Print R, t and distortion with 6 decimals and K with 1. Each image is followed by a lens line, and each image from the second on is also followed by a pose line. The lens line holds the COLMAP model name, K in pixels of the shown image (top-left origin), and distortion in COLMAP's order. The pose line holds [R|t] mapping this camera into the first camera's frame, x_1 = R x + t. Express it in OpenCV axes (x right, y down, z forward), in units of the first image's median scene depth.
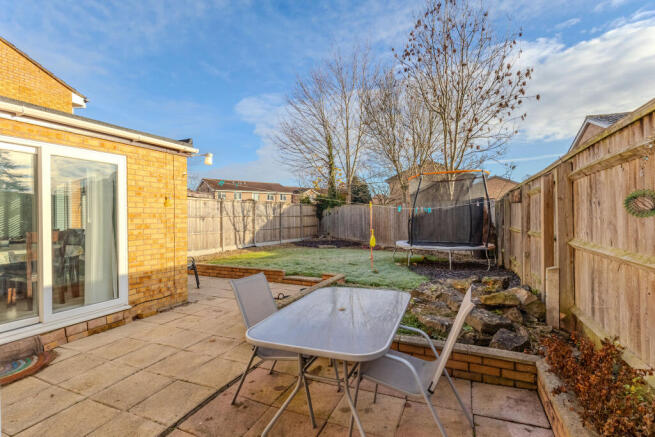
lens RADIAL K [[309.6, 0, 327.5], [0, 309.6, 218.5], [0, 0, 1]] dist [0.000312, 0.000179]
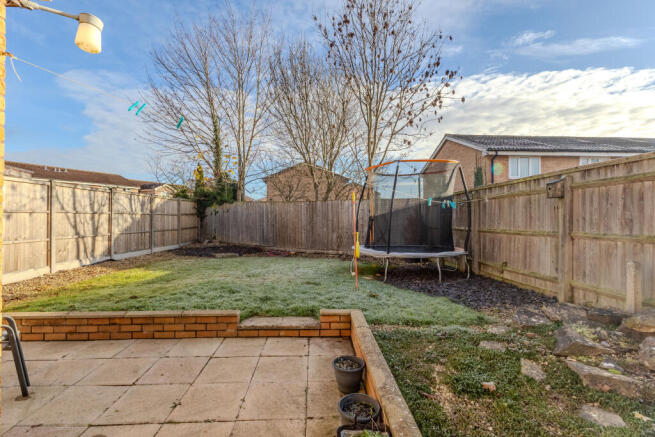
lens RADIAL K [[302.5, 0, 327.5], [0, 302.5, 218.5], [0, 0, 1]] dist [-0.001026, 0.000078]
pose [[0.892082, 0.008109, 0.451801, -0.122764], [-0.005735, 0.999962, -0.006623, 0.005234], [-0.451838, 0.003317, 0.892094, 0.241763]]
